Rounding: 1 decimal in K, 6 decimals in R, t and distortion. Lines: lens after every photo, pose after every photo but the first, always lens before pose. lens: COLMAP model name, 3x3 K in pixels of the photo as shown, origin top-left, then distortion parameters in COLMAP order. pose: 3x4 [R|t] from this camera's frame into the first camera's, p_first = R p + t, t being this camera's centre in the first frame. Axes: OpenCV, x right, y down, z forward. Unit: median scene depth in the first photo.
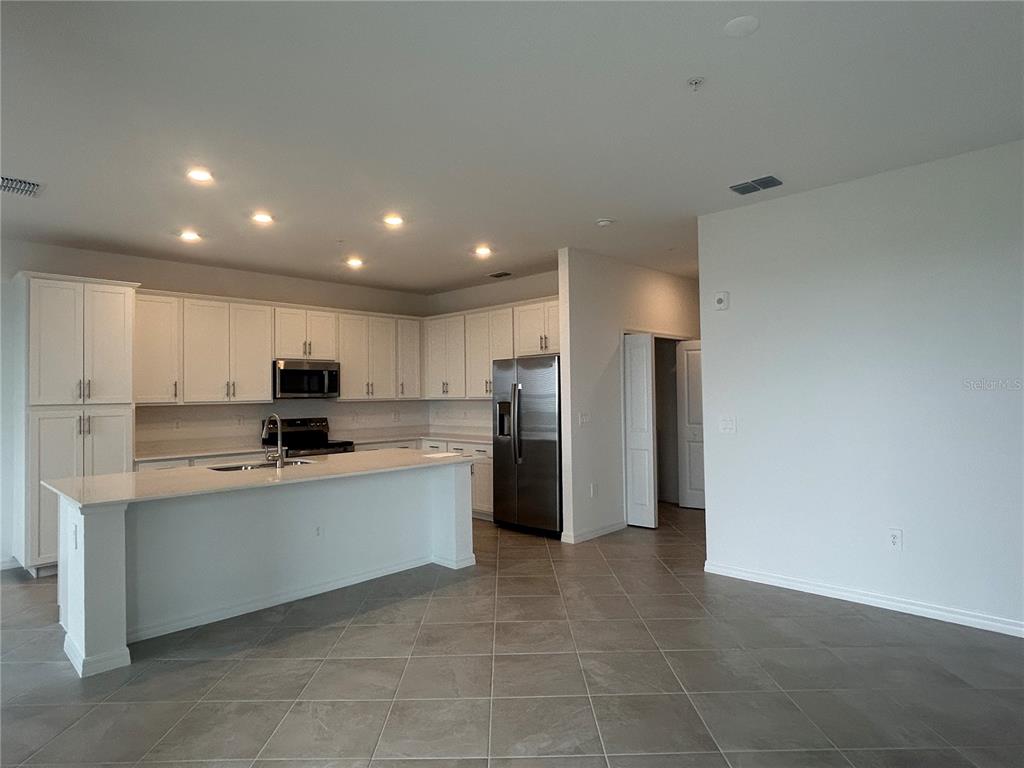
lens RADIAL K [[592.5, 0, 505.7], [0, 592.5, 381.6], [0, 0, 1]] dist [0.006580, -0.003715]
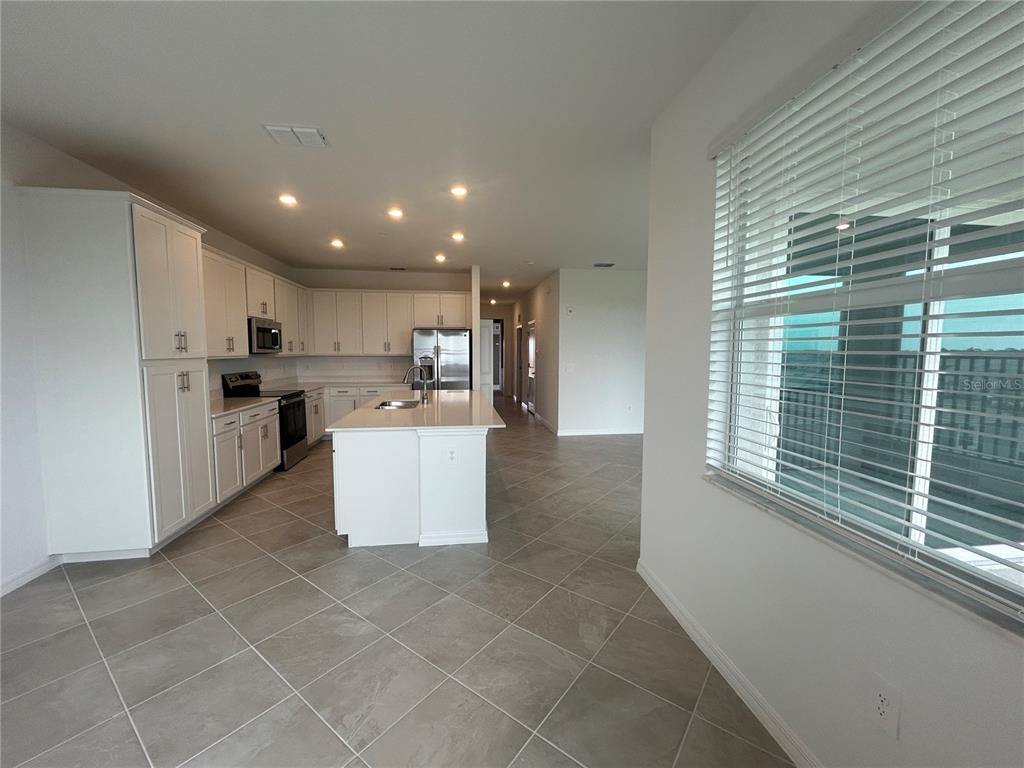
lens RADIAL K [[414.9, 0, 513.9], [0, 414.9, 383.9], [0, 0, 1]] dist [-0.001491, 0.000629]
pose [[0.605700, -0.047488, 0.794274, -0.822107], [-0.026933, 0.996422, 0.080113, 0.012076], [-0.795237, -0.069917, 0.602254, 0.197066]]
